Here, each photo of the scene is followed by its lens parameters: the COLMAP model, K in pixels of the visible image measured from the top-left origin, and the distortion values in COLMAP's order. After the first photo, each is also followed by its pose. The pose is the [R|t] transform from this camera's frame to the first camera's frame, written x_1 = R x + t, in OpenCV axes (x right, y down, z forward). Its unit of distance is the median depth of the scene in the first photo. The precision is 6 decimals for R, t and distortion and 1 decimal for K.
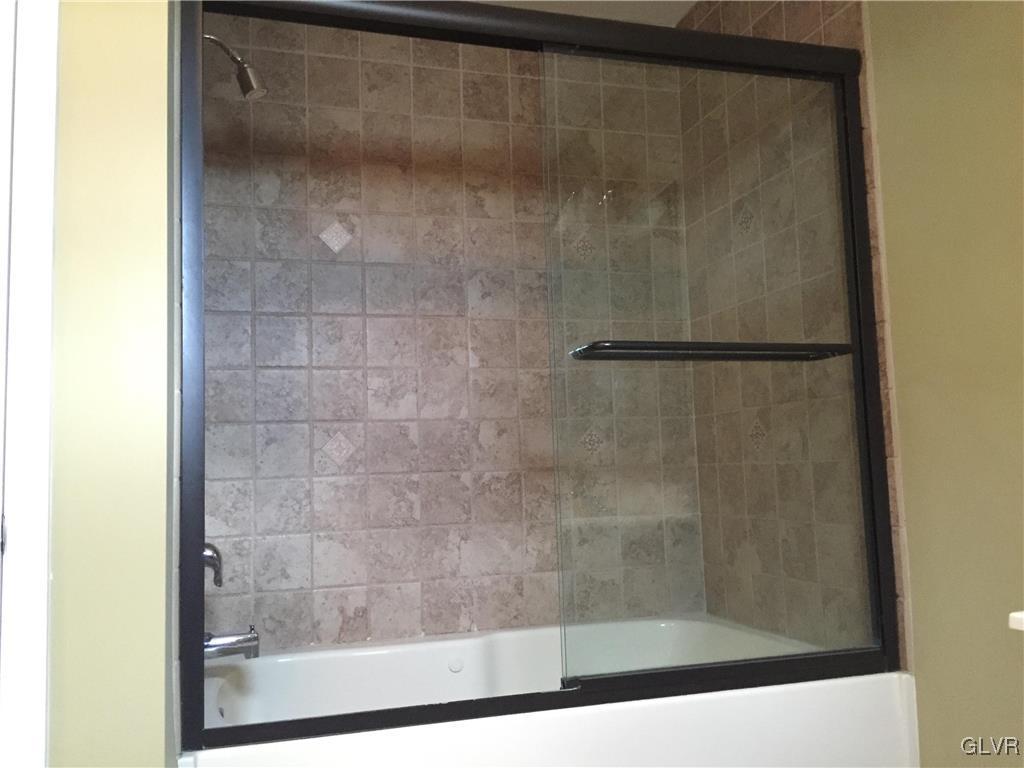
lens RADIAL K [[889.3, 0, 506.9], [0, 889.3, 387.4], [0, 0, 1]] dist [0.086964, -0.094781]
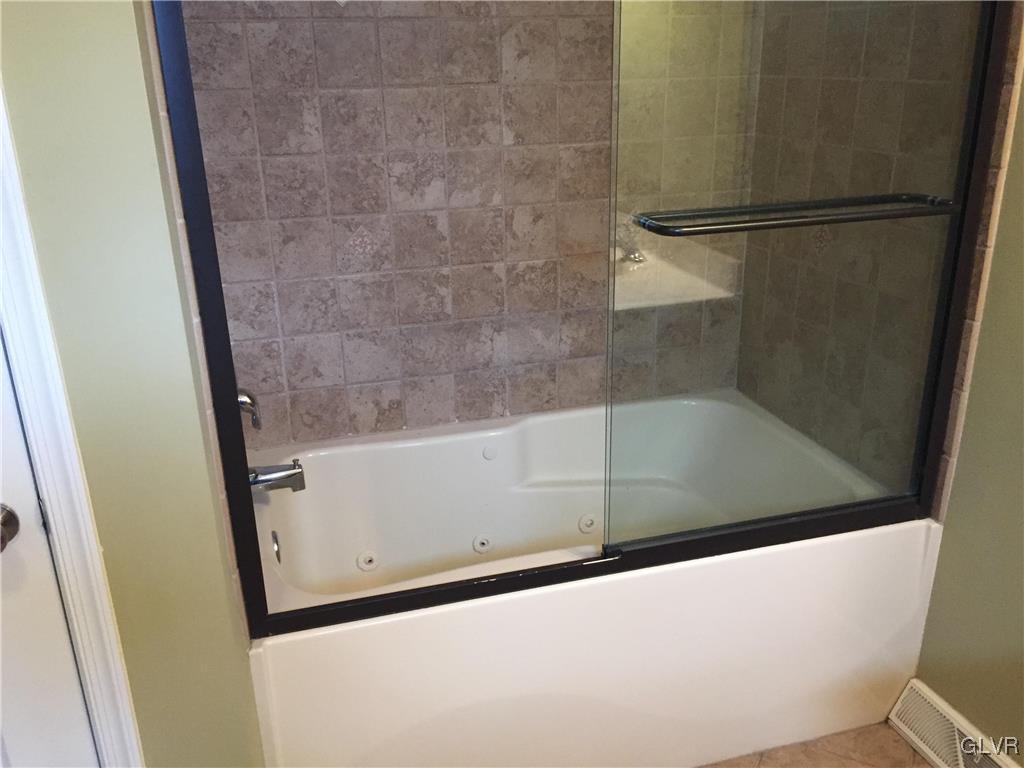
lens RADIAL K [[889.3, 0, 509.4], [0, 889.3, 386.6], [0, 0, 1]] dist [0.086964, -0.094781]
pose [[0.999942, 0.010683, -0.001406, -0.033344], [-0.008998, 0.899691, 0.436436, -0.202281], [0.005927, -0.436398, 0.899734, 0.106189]]
